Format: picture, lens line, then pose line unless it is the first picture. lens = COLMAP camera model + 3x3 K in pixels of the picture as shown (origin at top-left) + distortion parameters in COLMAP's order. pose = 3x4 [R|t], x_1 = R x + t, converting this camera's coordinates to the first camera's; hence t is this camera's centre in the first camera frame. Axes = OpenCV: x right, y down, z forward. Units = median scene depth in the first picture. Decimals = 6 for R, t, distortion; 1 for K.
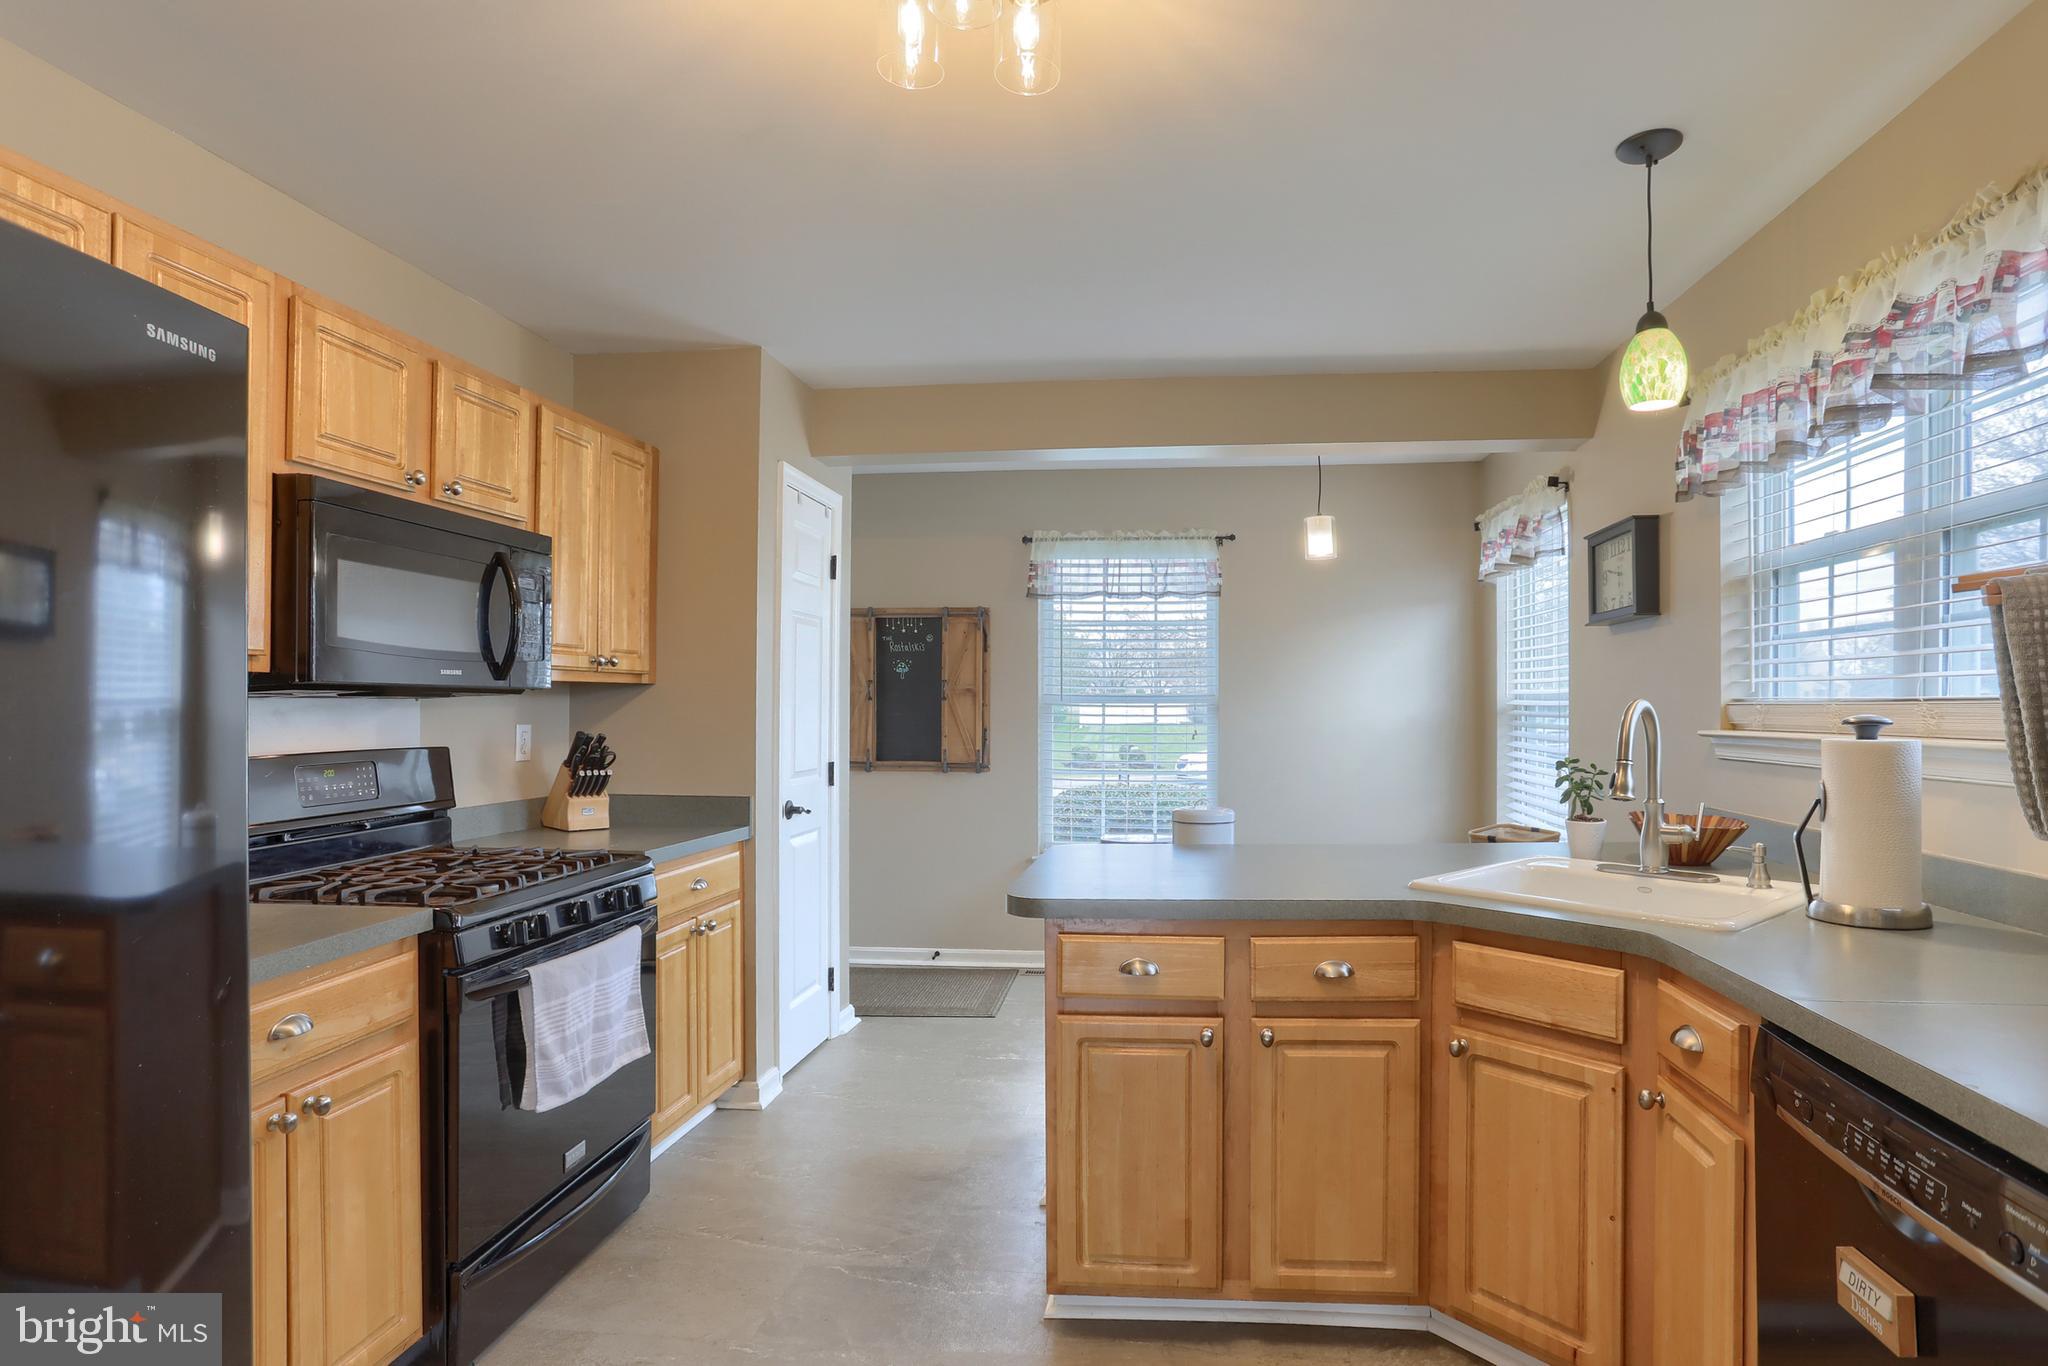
lens RADIAL K [[1040.6, 0, 1117.0], [0, 1040.6, 688.6], [0, 0, 1]] dist [-0.064549, 0.043030]
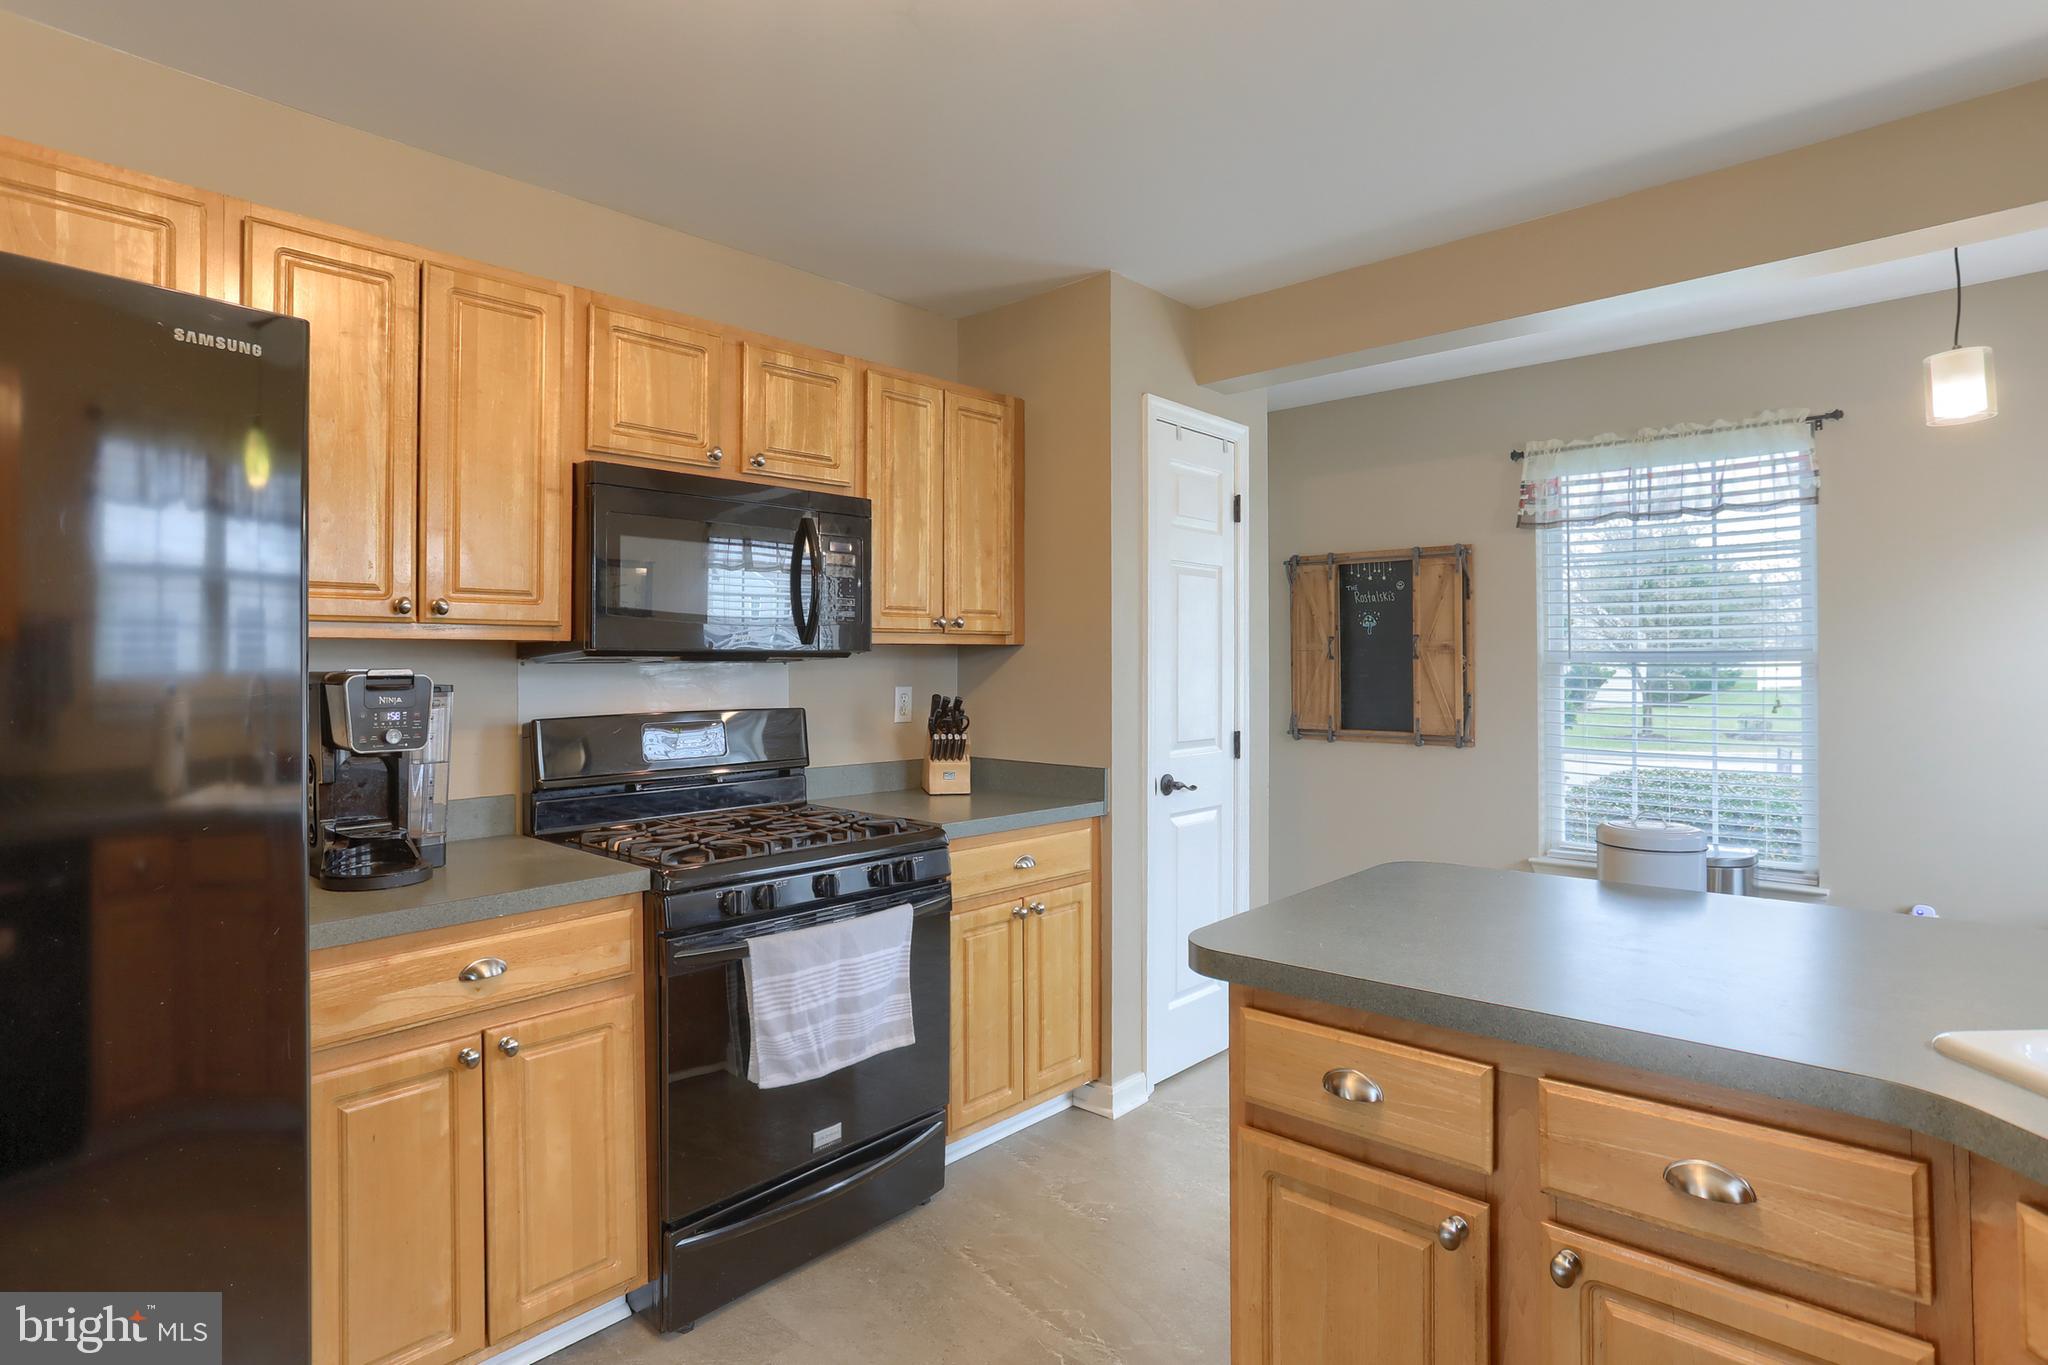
lens RADIAL K [[1053.7, 0, 1026.8], [0, 1053.7, 643.3], [0, 0, 1]] dist [-0.059696, 0.034832]
pose [[0.791867, -0.016148, -0.610480, 0.190402], [0.013897, 0.999868, -0.008423, 0.002334], [0.610536, -0.001814, 0.791987, 0.284403]]
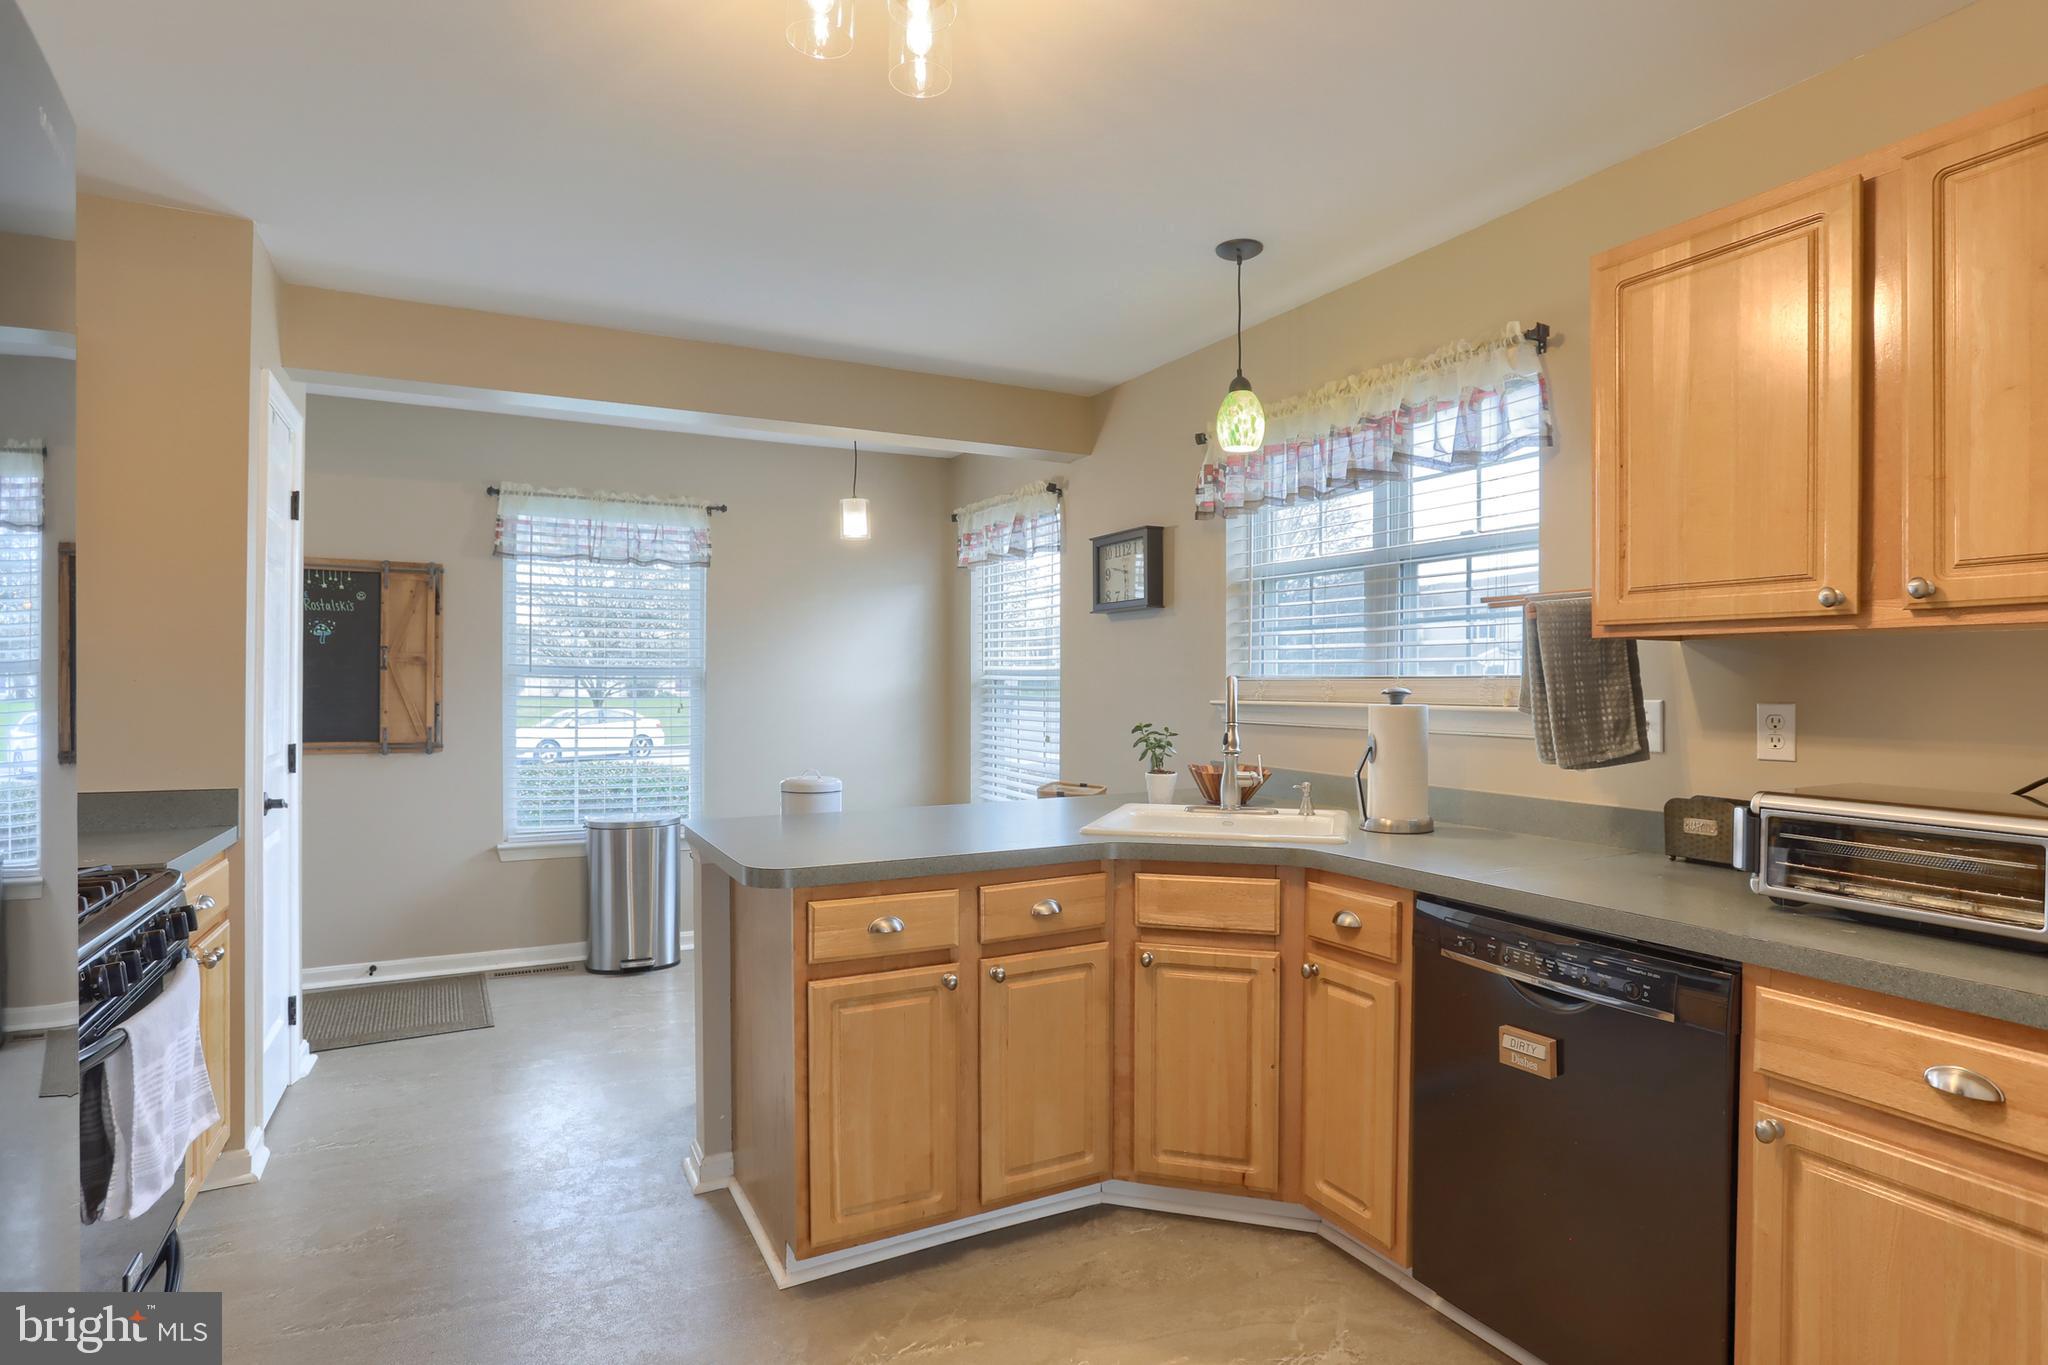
lens RADIAL K [[1041.8, 0, 1021.0], [0, 1041.8, 662.3], [0, 0, 1]] dist [-0.067361, 0.038621]
pose [[0.849495, 0.014223, 0.527405, -0.317736], [-0.014087, 0.999892, -0.004275, 0.002463], [-0.527409, -0.003798, 0.849603, 0.023101]]
